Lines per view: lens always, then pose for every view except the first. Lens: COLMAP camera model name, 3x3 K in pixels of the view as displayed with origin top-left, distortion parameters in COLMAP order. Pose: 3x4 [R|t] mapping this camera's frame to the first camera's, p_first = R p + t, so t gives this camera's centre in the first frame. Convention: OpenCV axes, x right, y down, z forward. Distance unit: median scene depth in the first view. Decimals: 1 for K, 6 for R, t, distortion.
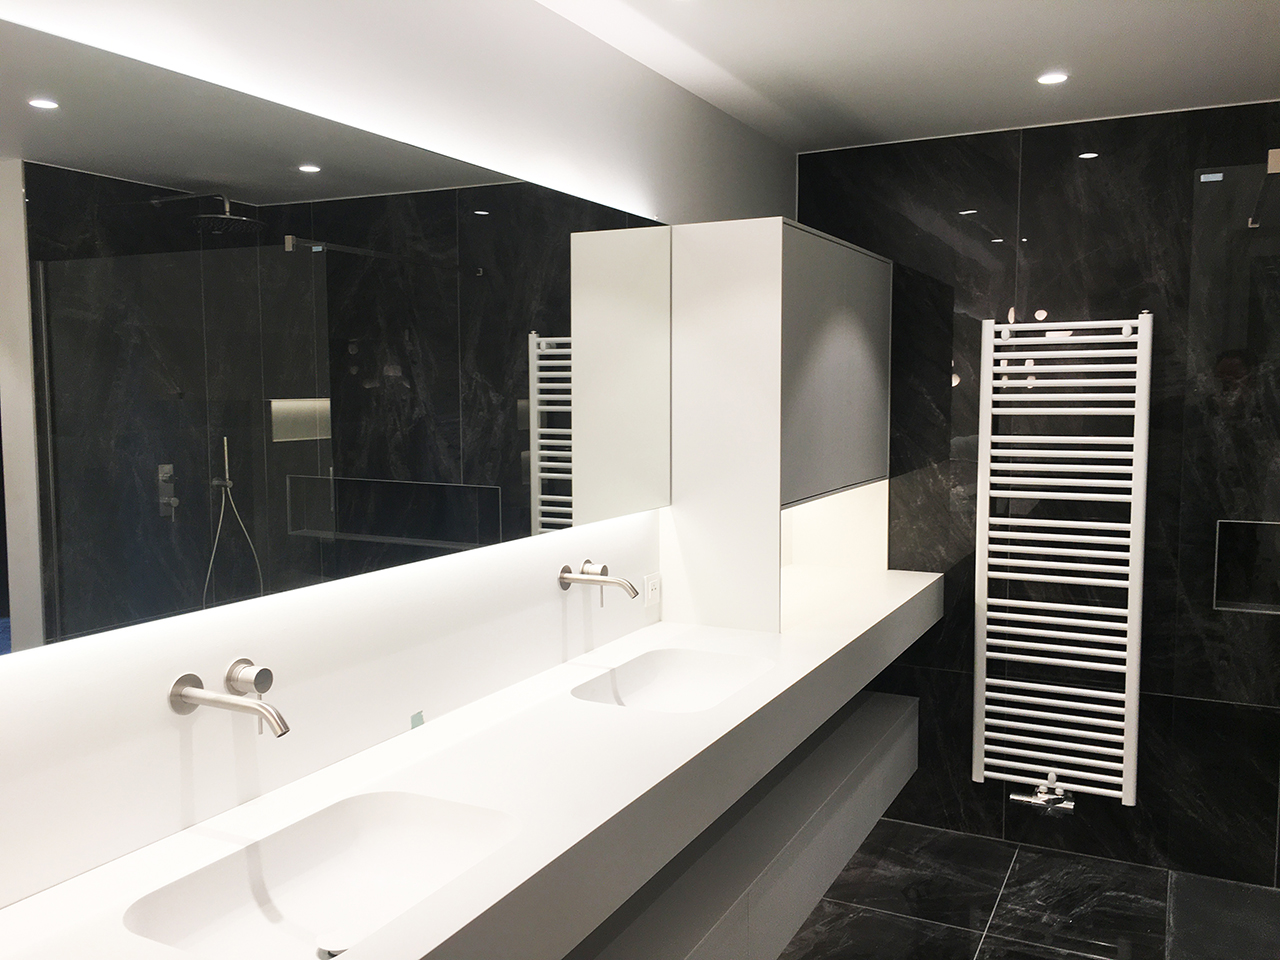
lens RADIAL K [[1083.8, 0, 650.7], [0, 1083.8, 478.2], [0, 0, 1]] dist [0.051912, -0.070585]
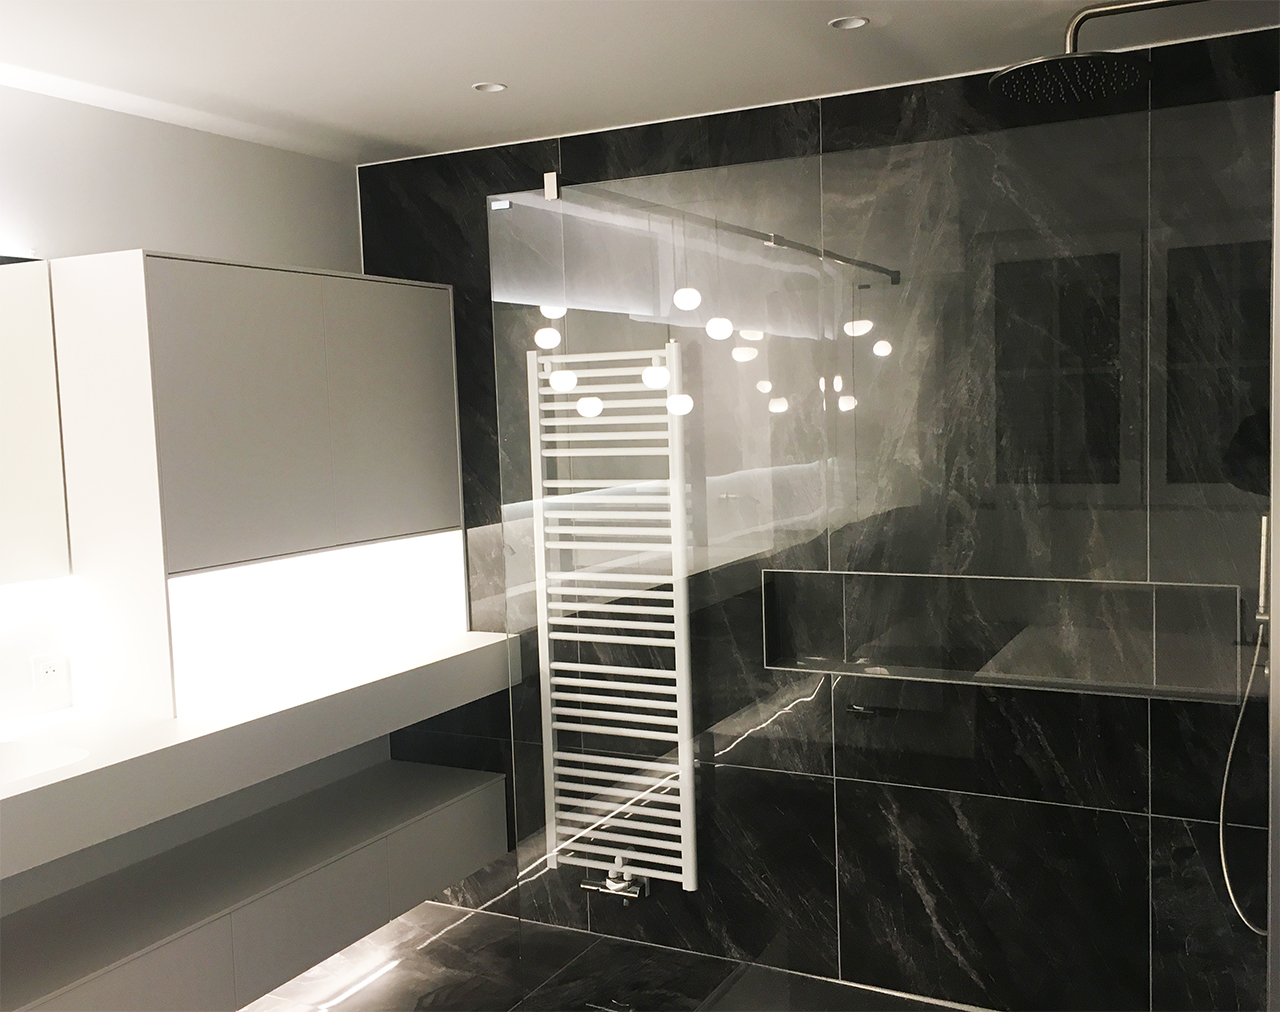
lens RADIAL K [[1247.2, 0, 637.2], [0, 1247.2, 509.1], [0, 0, 1]] dist [0.035087, 0.000000]
pose [[0.999501, -0.028287, 0.014051, 0.386637], [0.028329, 0.999595, -0.002806, -0.010856], [-0.013966, 0.003203, 0.999897, -0.024619]]
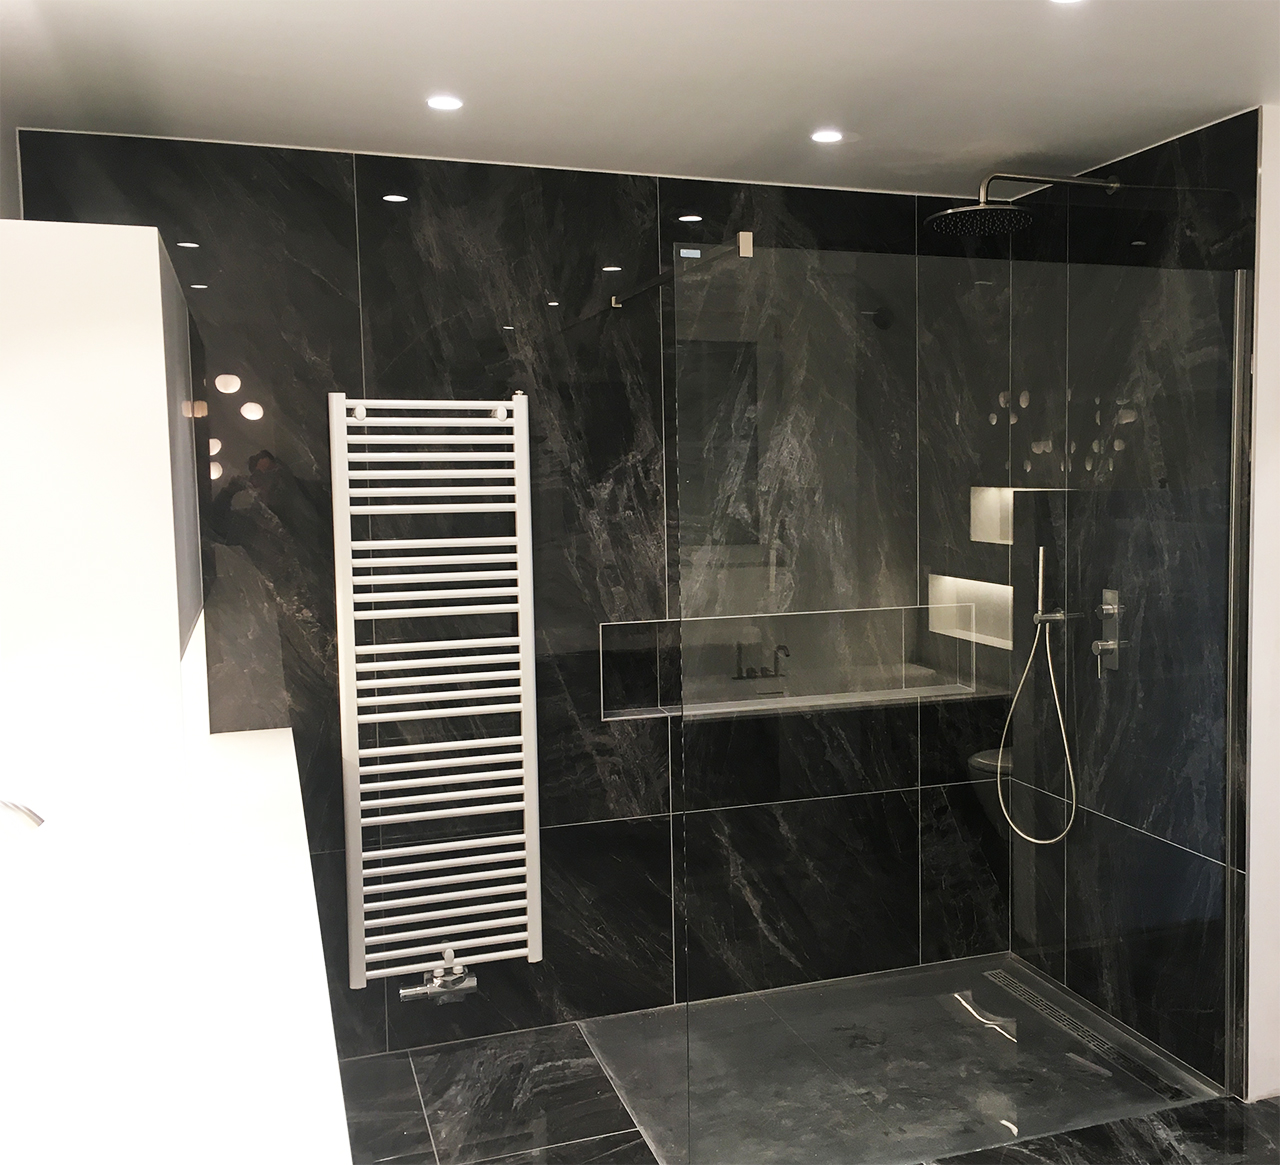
lens RADIAL K [[1418.3, 0, 646.7], [0, 1418.3, 581.7], [0, 0, 1]] dist [0.030948, 0.000000]
pose [[0.650069, -0.059944, 0.757507, -0.337198], [0.070439, 0.997345, 0.018475, -0.015024], [-0.756603, 0.041348, 0.652566, 0.185407]]
